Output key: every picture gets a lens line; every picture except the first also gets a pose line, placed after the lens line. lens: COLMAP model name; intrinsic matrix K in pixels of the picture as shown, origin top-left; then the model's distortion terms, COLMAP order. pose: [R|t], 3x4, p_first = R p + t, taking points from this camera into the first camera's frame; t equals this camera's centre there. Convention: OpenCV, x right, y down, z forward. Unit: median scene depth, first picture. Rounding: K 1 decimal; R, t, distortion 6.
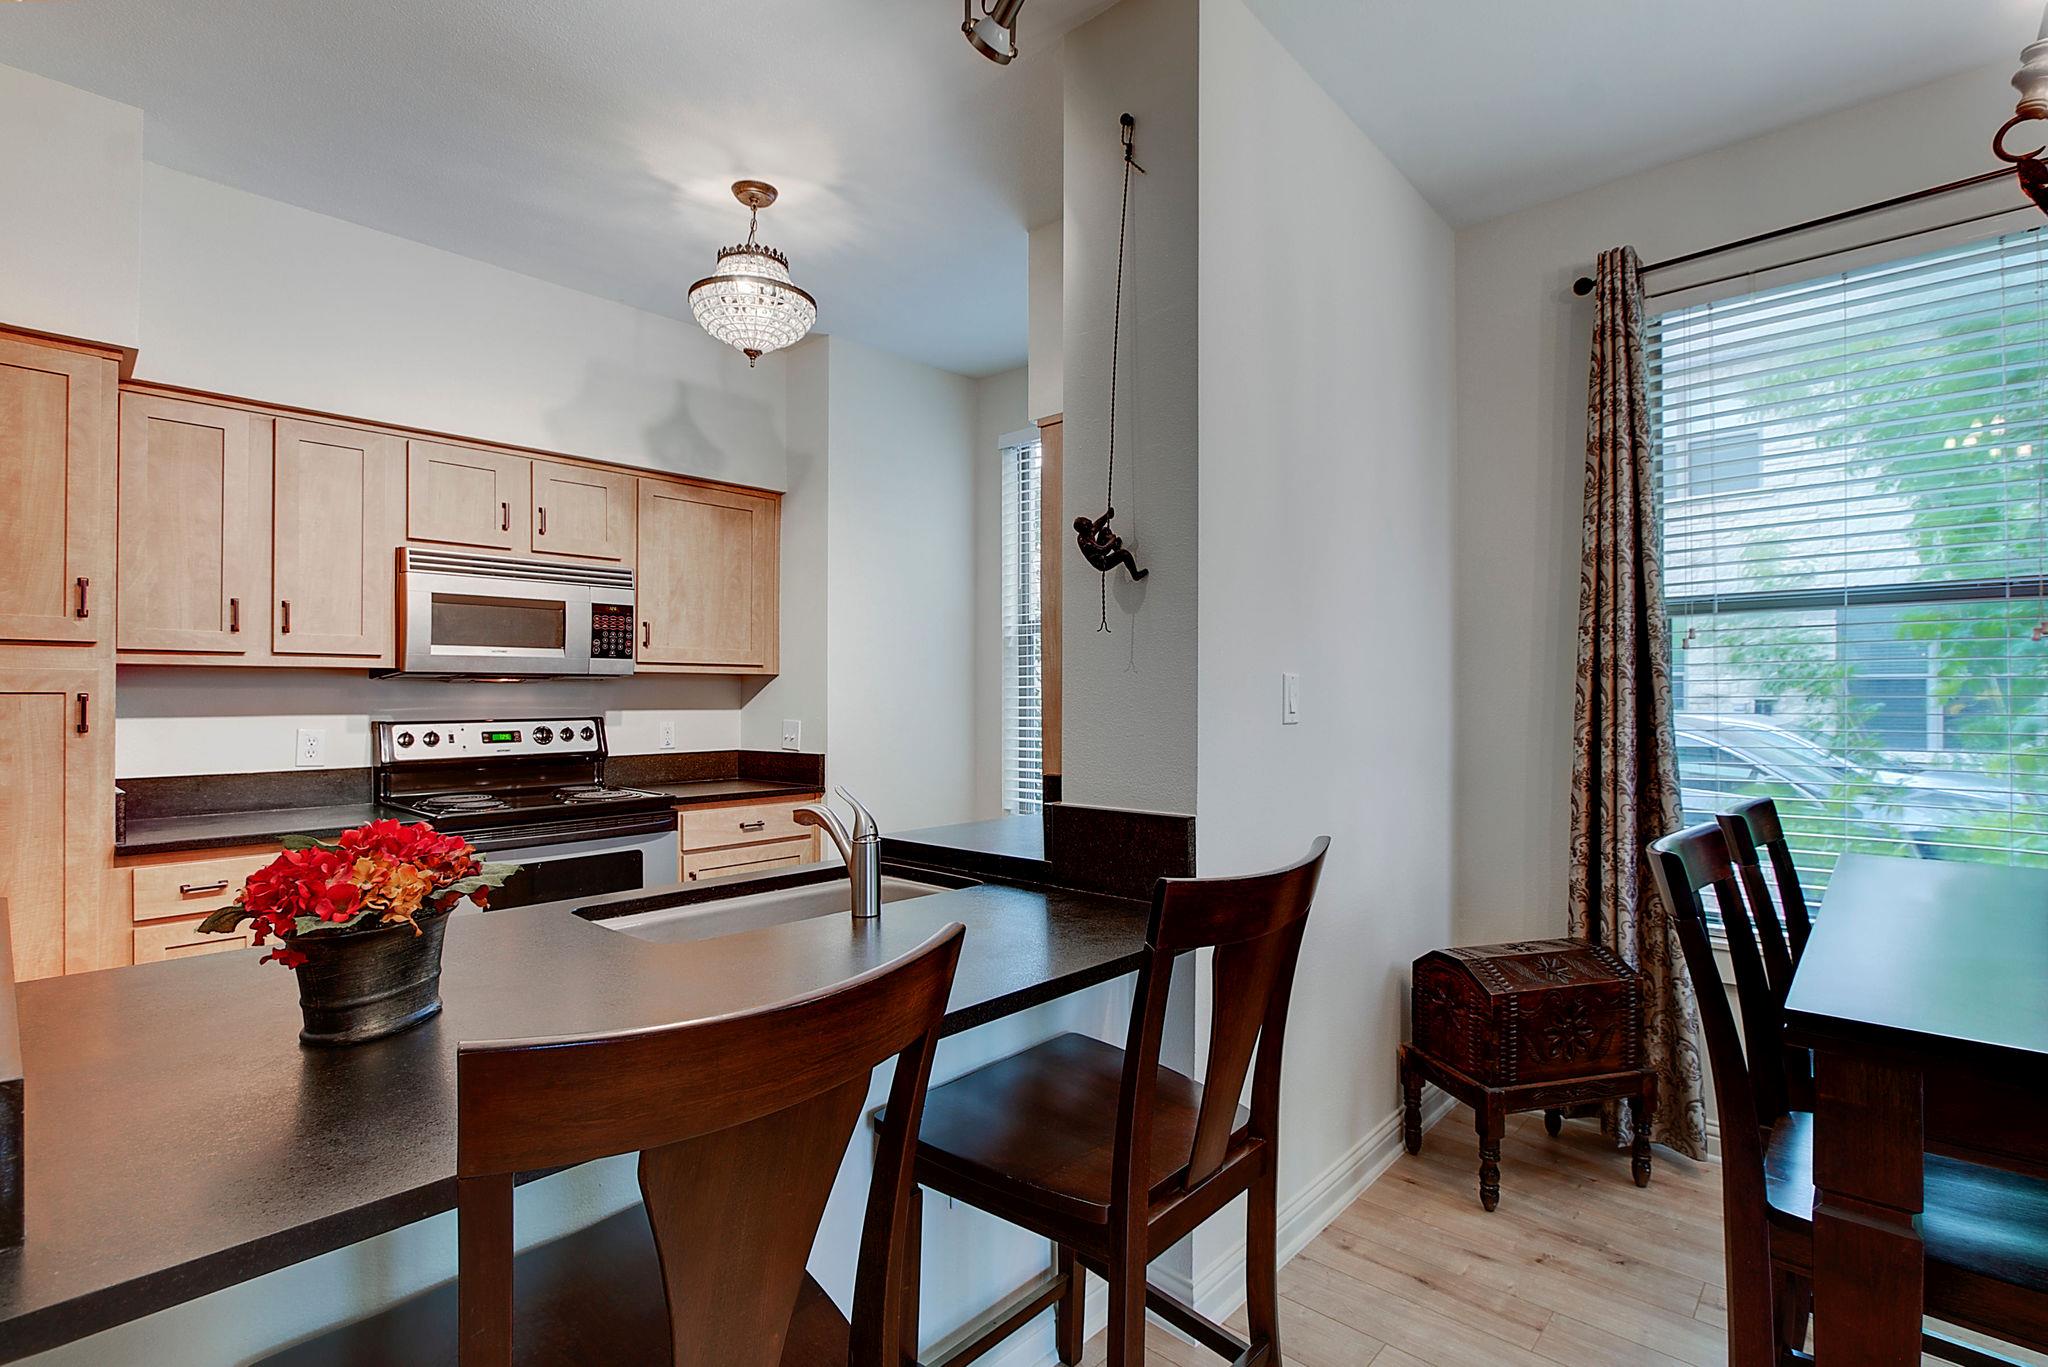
lens RADIAL K [[967.4, 0, 1021.9], [0, 967.4, 692.2], [0, 0, 1]] dist [-0.013437, 0.001464]
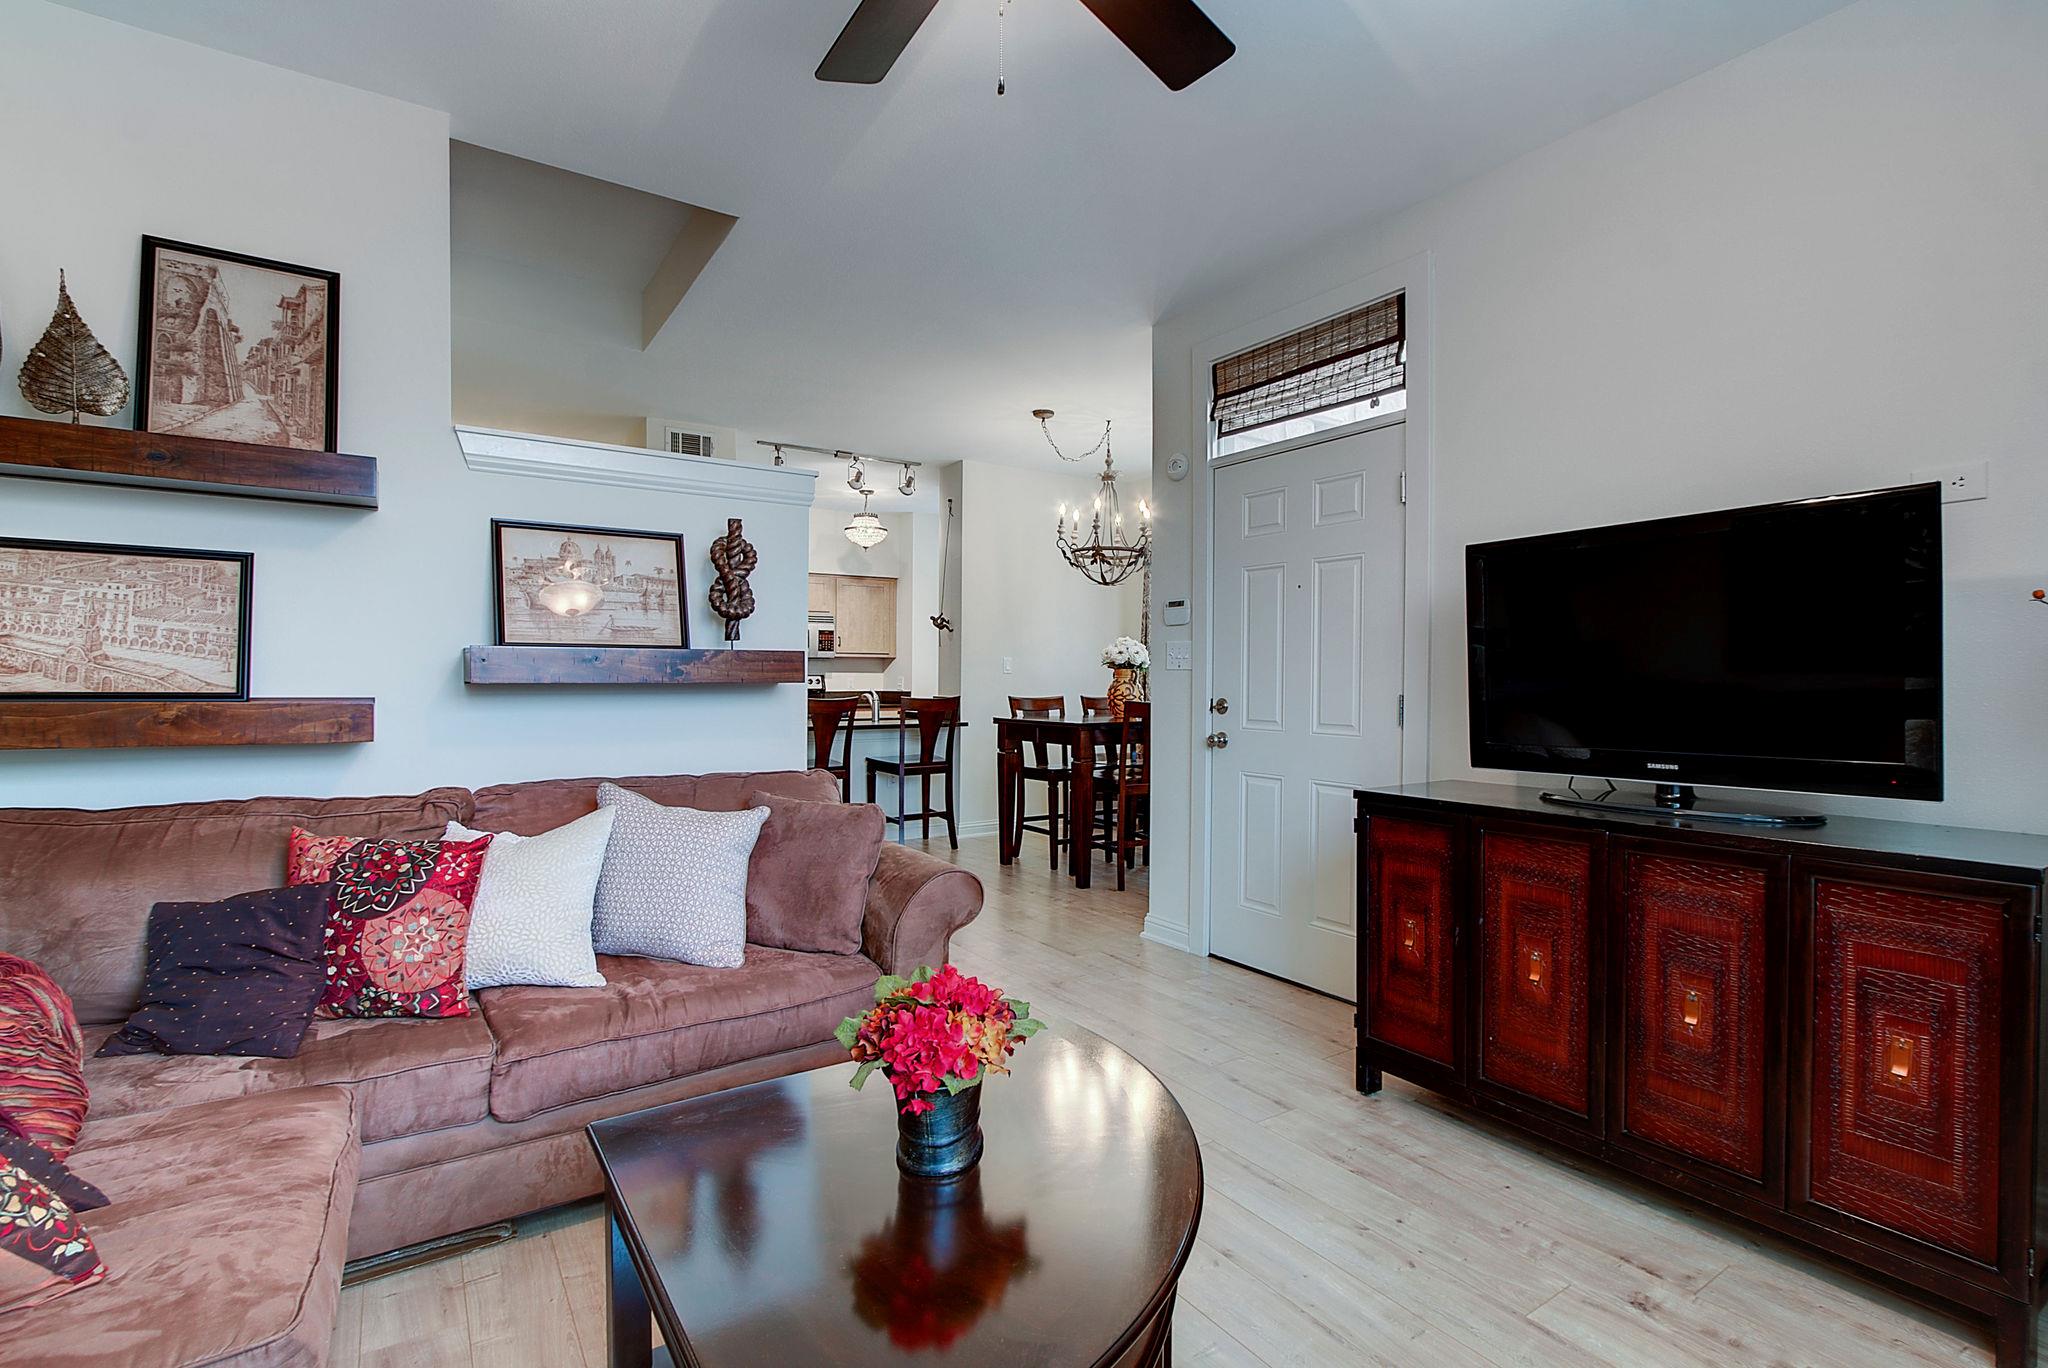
lens RADIAL K [[967.4, 0, 1021.9], [0, 967.4, 692.7], [0, 0, 1]] dist [-0.013437, 0.001464]
pose [[0.969256, 0.009560, -0.245868, 0.864560], [-0.004107, 0.999734, 0.022680, 0.017084], [0.246019, -0.020973, 0.969038, -1.653345]]
